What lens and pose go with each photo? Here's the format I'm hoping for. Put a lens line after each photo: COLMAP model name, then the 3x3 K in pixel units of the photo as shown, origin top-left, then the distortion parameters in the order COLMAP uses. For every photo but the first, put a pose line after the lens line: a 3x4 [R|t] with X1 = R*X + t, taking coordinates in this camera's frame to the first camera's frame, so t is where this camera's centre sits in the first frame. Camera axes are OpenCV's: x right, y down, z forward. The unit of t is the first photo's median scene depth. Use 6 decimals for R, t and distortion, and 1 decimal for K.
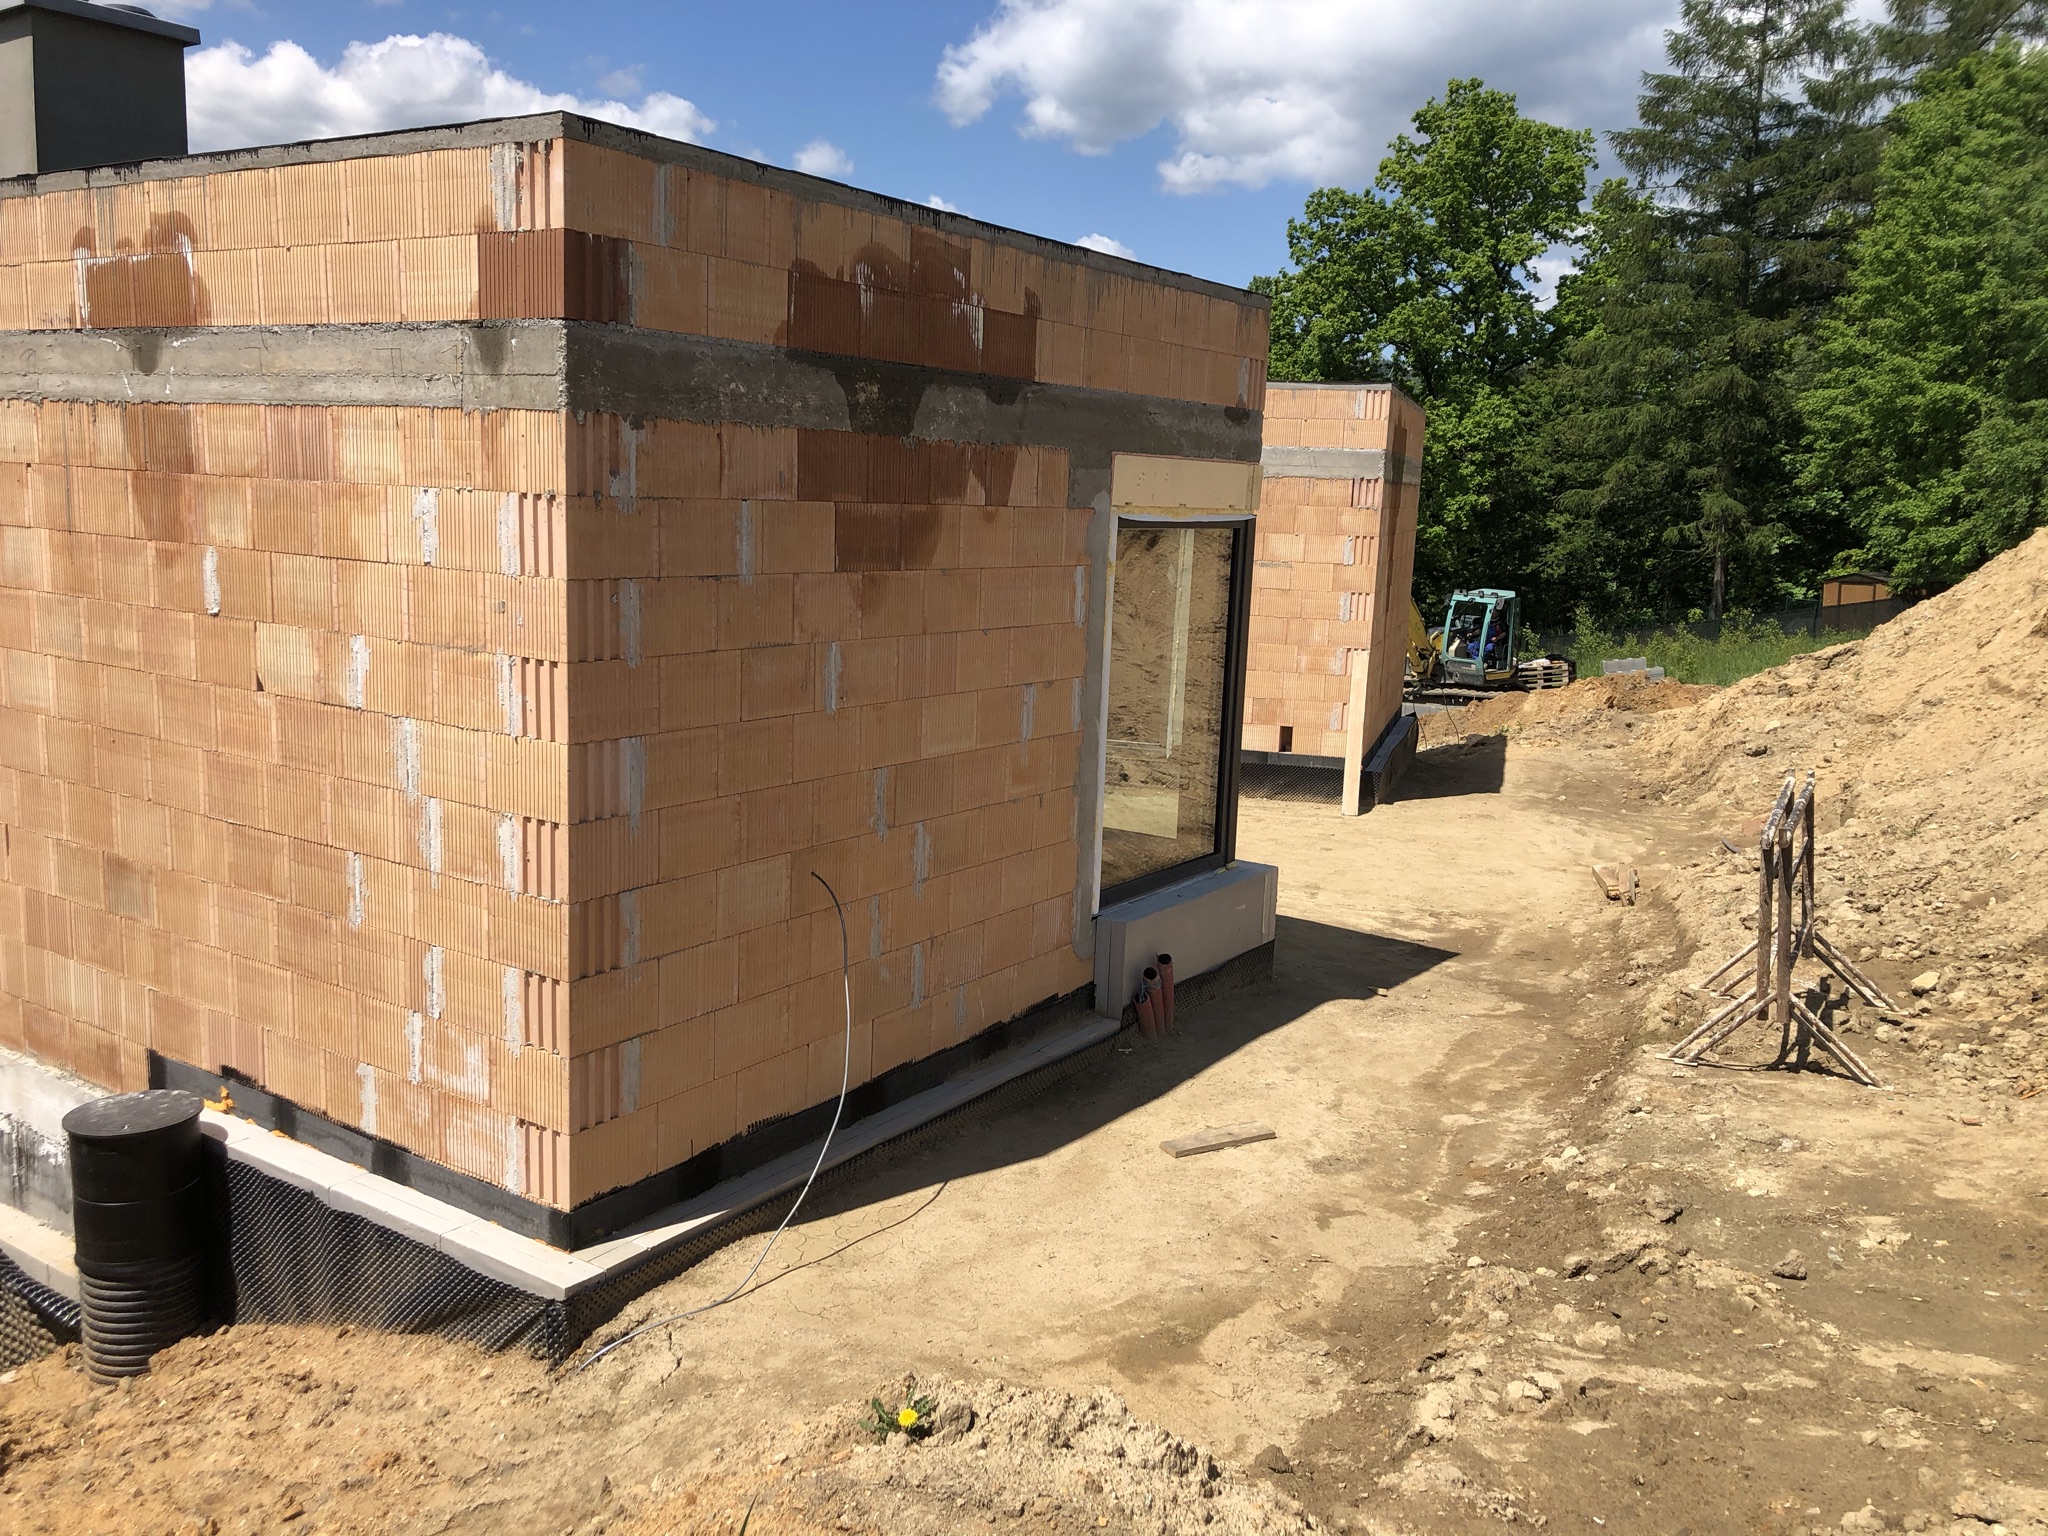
lens RADIAL K [[1694.7, 0, 987.0], [0, 1694.7, 744.8], [0, 0, 1]] dist [0.026766, -0.032975]
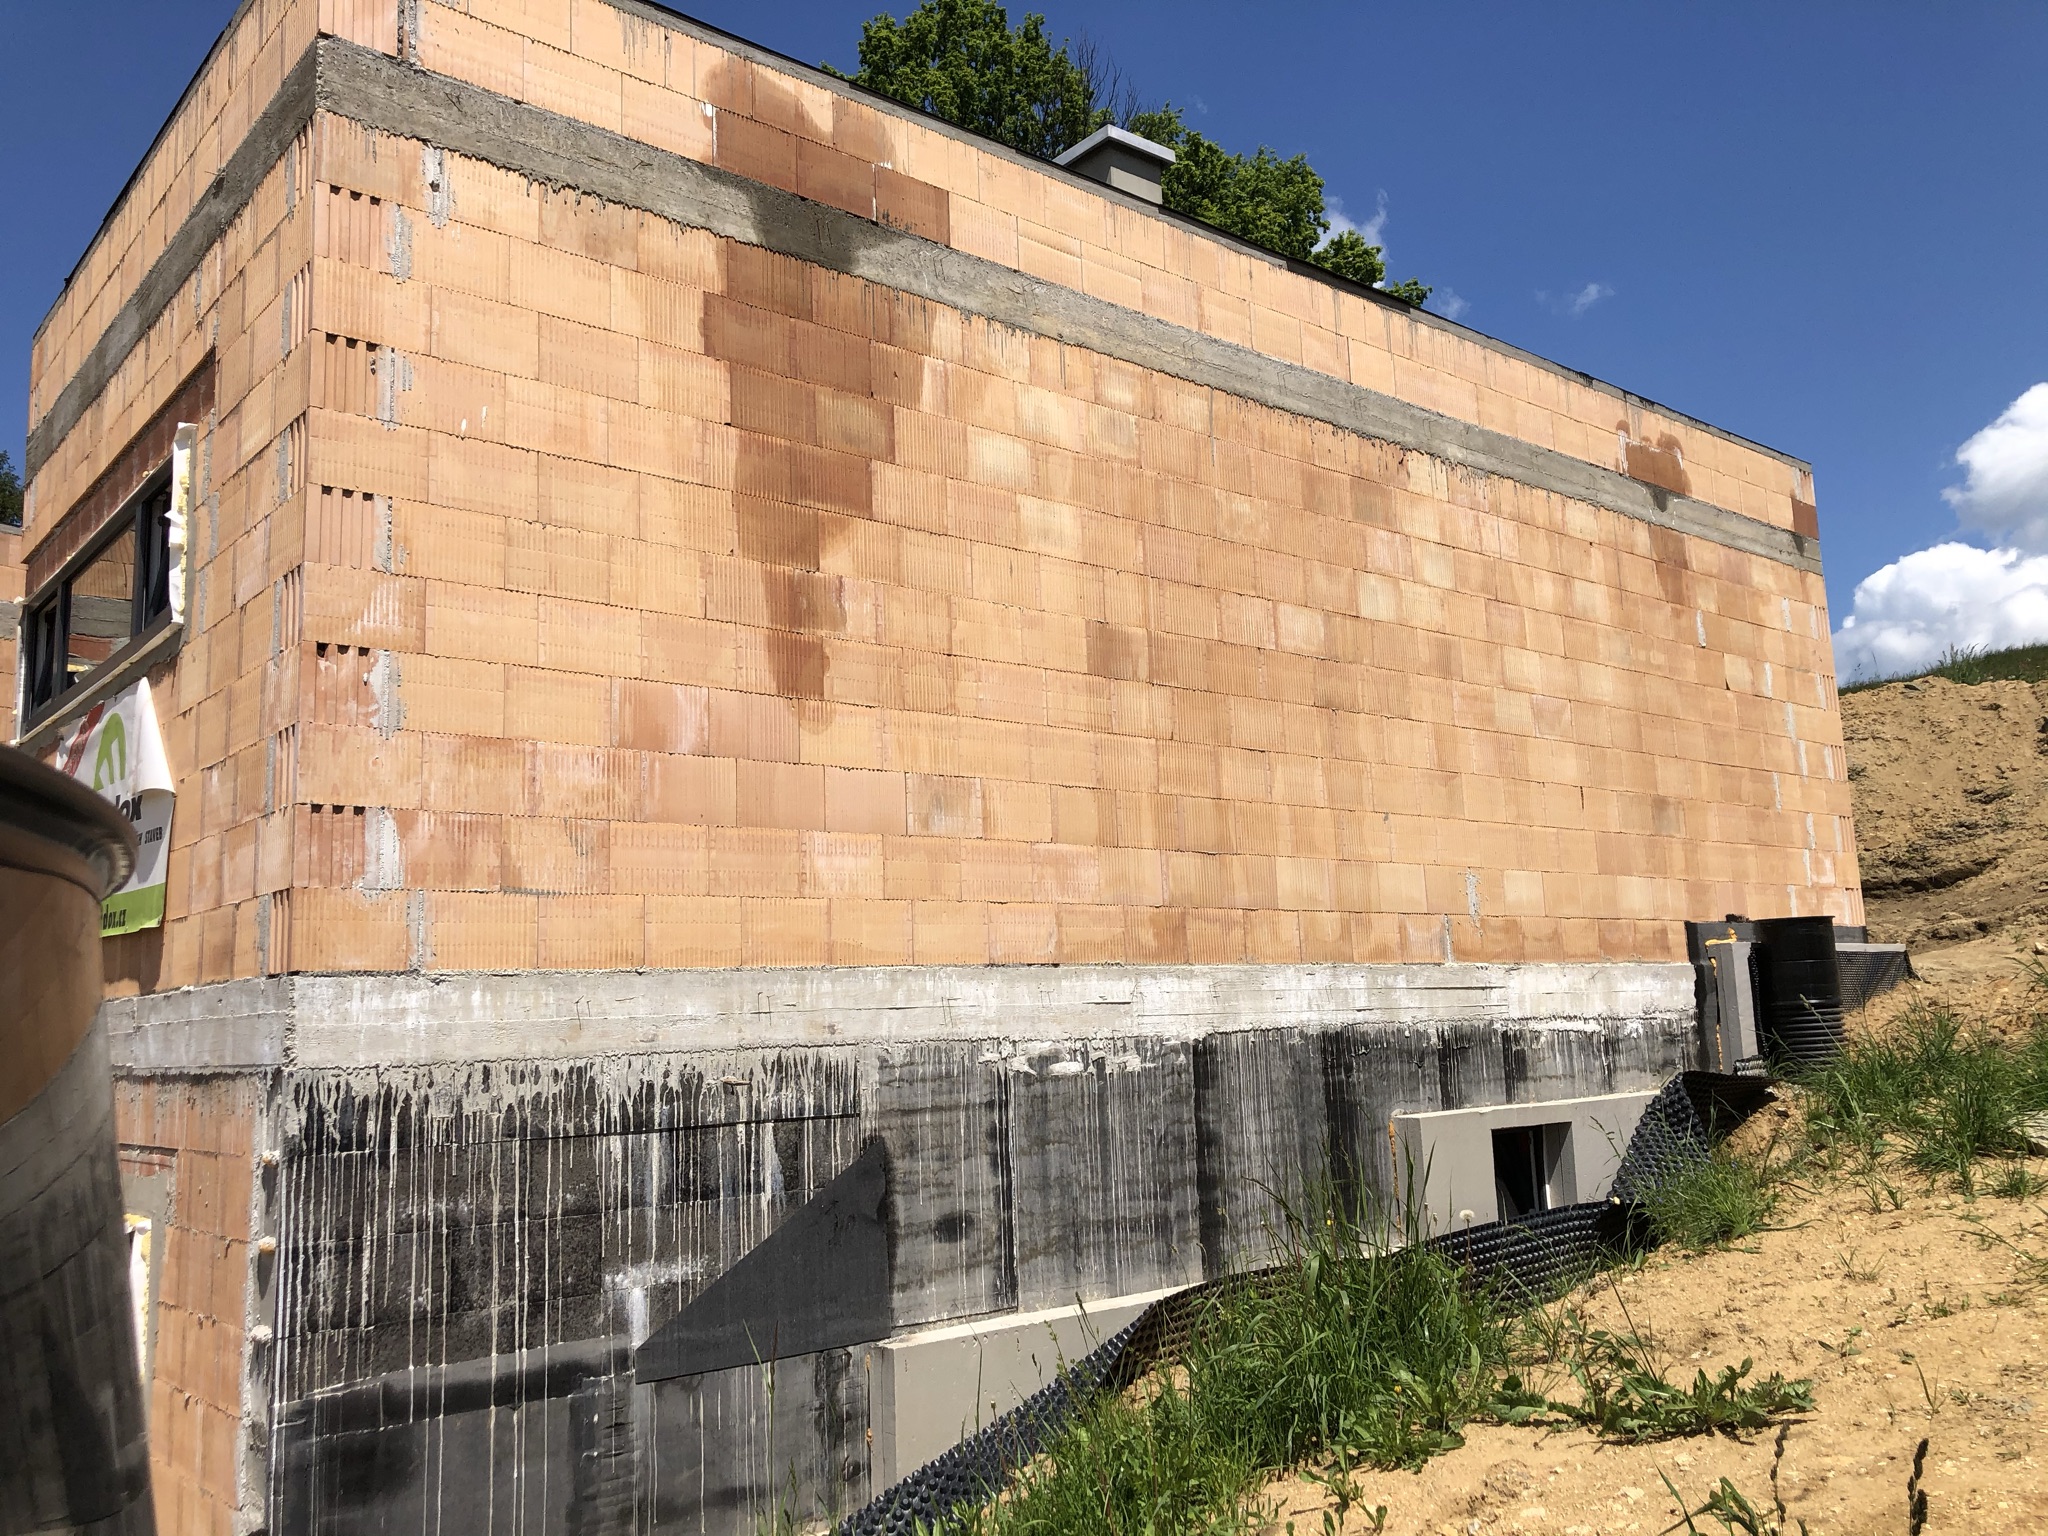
lens RADIAL K [[1694.7, 0, 1022.3], [0, 1694.7, 757.9], [0, 0, 1]] dist [0.026766, -0.032975]
pose [[0.270893, 0.115395, 0.955668, -2.324498], [0.208202, 0.962265, -0.175208, 0.197691], [-0.939824, 0.246435, 0.236646, 1.270254]]
